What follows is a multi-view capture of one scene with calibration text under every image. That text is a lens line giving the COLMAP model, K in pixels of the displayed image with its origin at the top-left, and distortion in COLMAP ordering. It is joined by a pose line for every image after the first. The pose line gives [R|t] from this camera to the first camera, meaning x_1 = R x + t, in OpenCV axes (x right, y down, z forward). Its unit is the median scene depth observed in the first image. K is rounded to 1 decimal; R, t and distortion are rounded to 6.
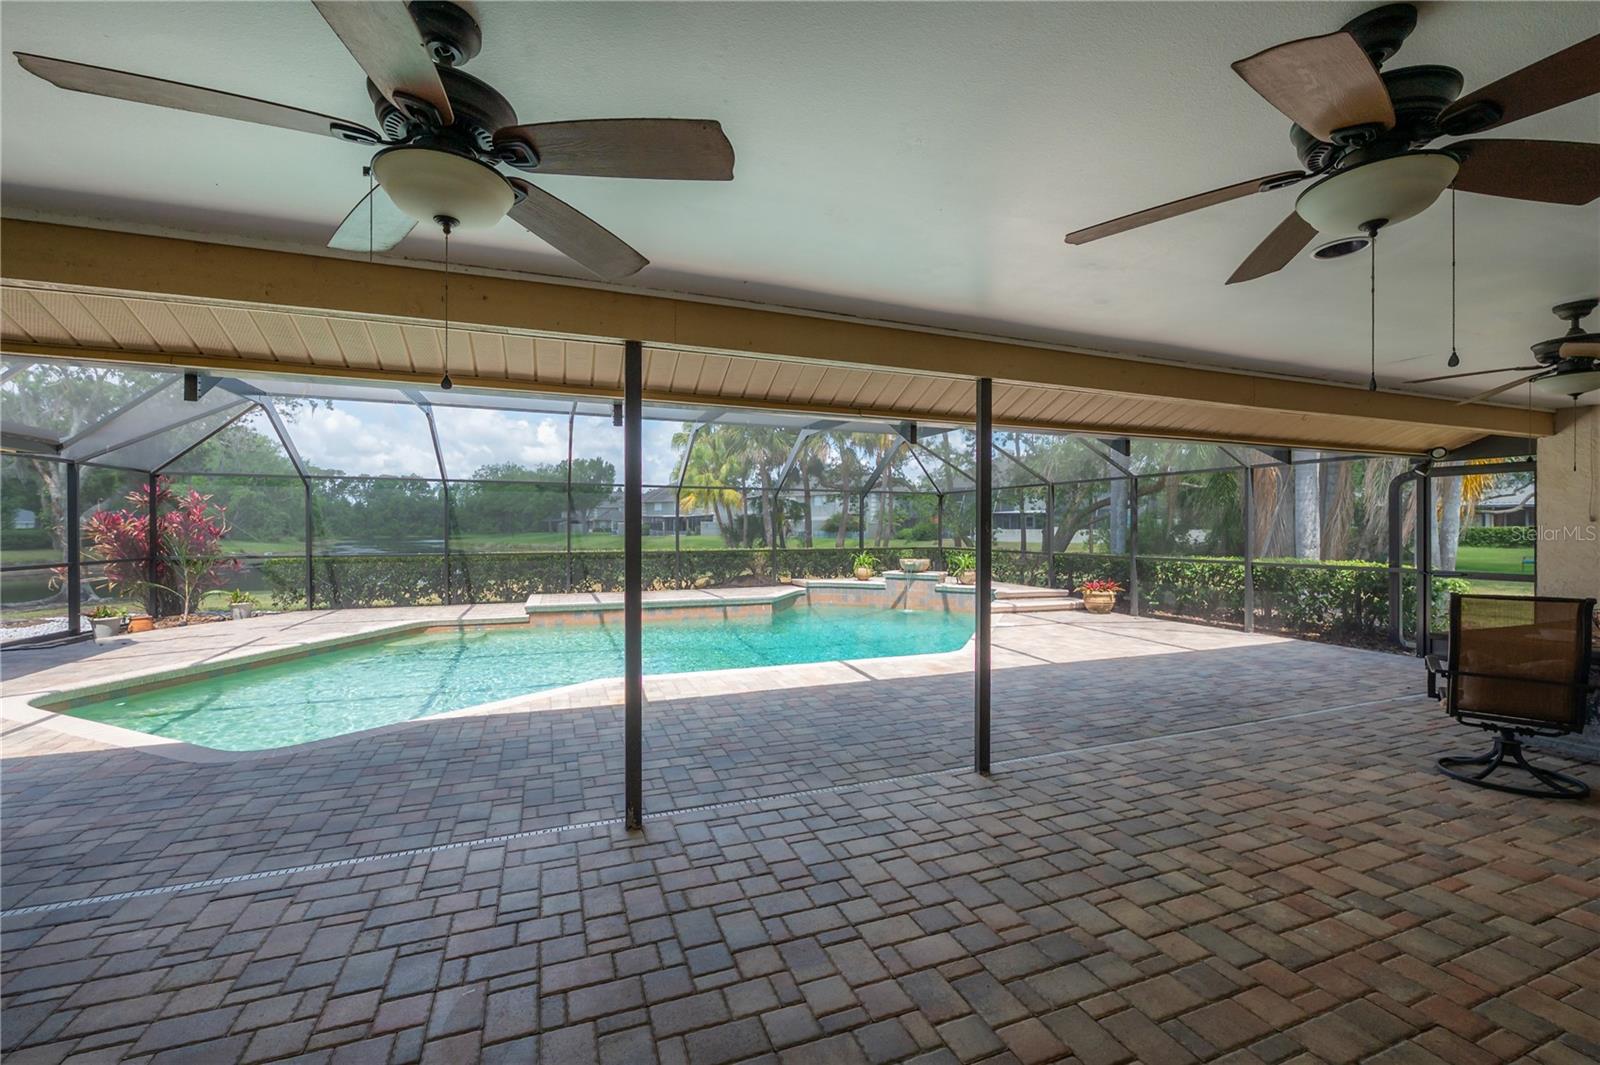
lens RADIAL K [[637.7, 0, 835.4], [0, 637.7, 541.7], [0, 0, 1]] dist [-0.004766, 0.001233]
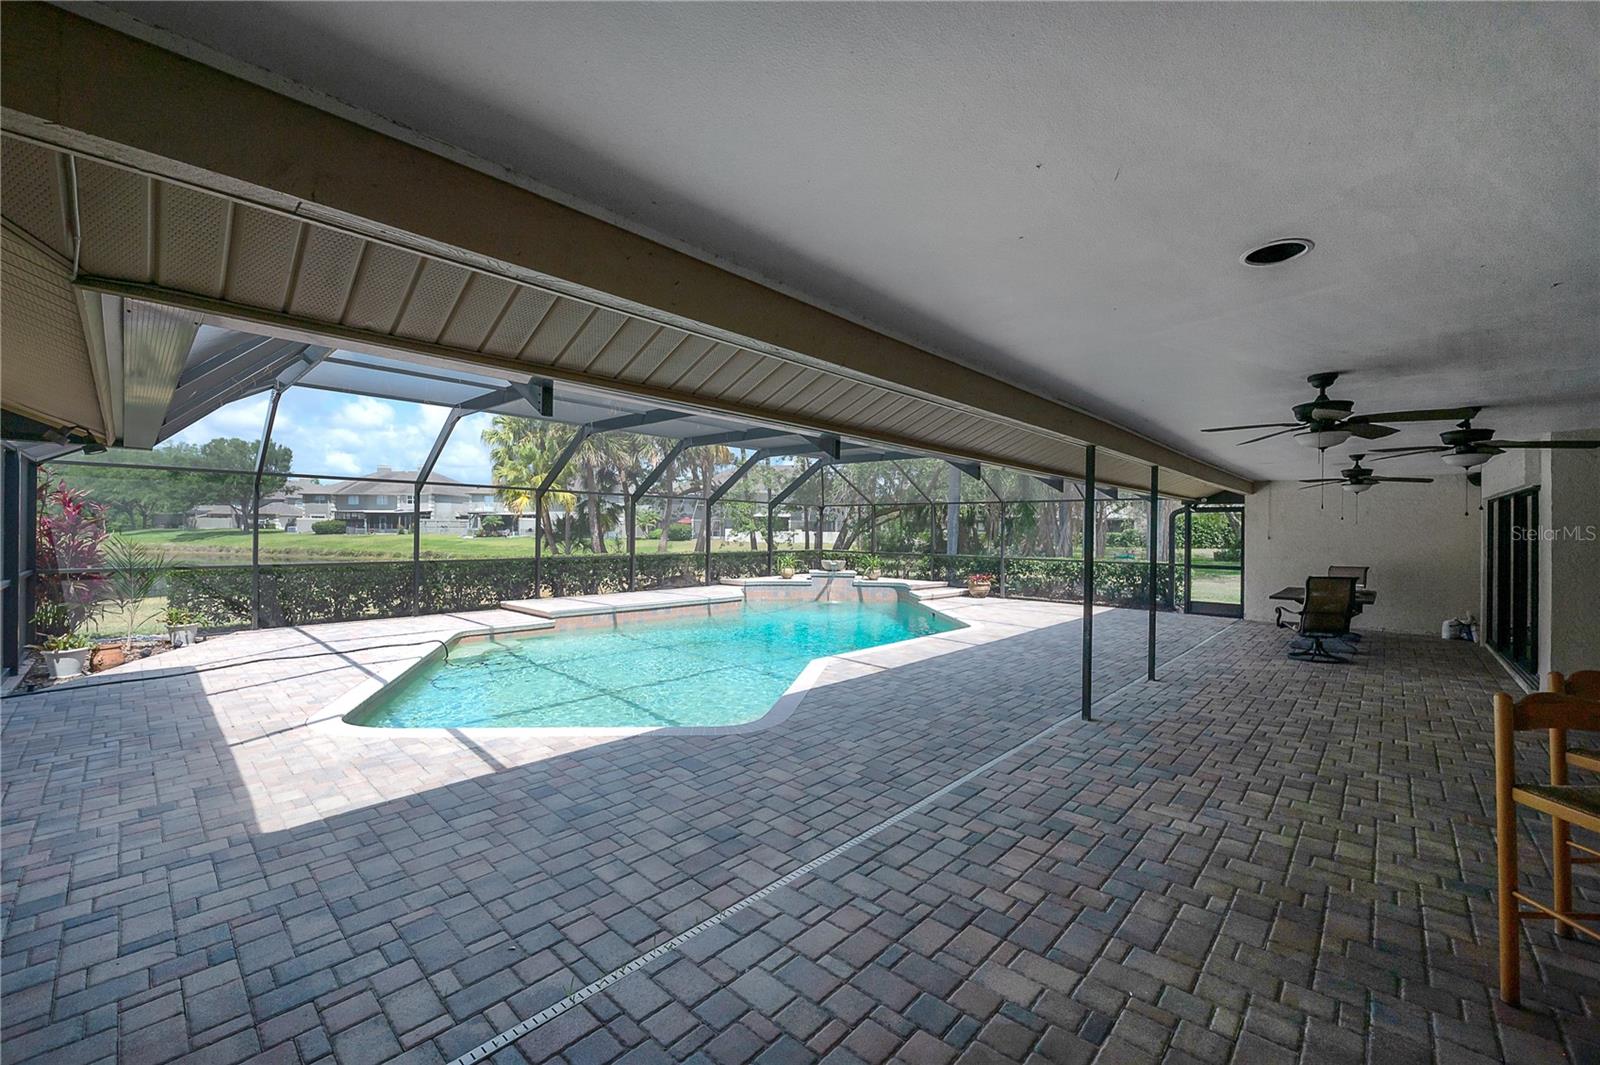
lens RADIAL K [[637.7, 0, 790.3], [0, 637.7, 529.1], [0, 0, 1]] dist [-0.004766, 0.001233]
pose [[0.895617, 0.011067, 0.444689, -0.825914], [-0.003789, 0.999844, -0.017253, -0.016970], [-0.444810, 0.013768, 0.895519, -0.091989]]
